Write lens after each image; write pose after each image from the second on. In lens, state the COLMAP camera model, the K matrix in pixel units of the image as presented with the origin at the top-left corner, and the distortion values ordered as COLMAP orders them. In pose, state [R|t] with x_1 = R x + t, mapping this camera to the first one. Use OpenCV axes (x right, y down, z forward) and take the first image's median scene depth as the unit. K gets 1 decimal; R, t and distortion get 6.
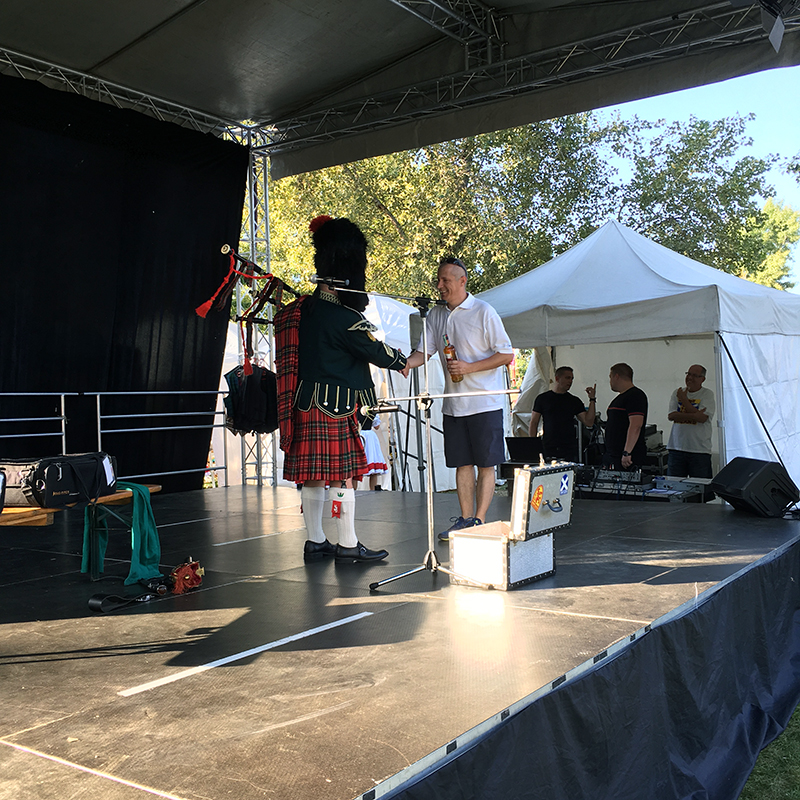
lens RADIAL K [[915.7, 0, 416.1], [0, 915.7, 400.8], [0, 0, 1]] dist [-0.004623, -0.027088]
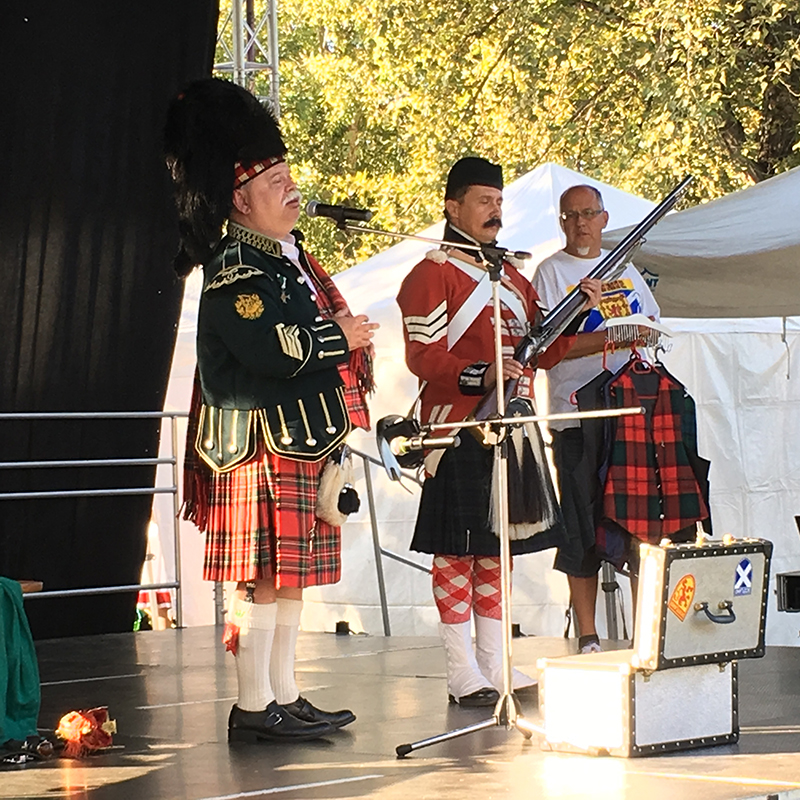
lens RADIAL K [[2858.1, 0, 400.0], [0, 2858.1, 400.0], [0, 0, 1]] dist [0.037297, 0.141567]
pose [[0.990189, 0.000318, -0.139733, 0.197663], [-0.002438, 0.999884, -0.015005, 0.009424], [0.139712, 0.015199, 0.990076, -0.764191]]
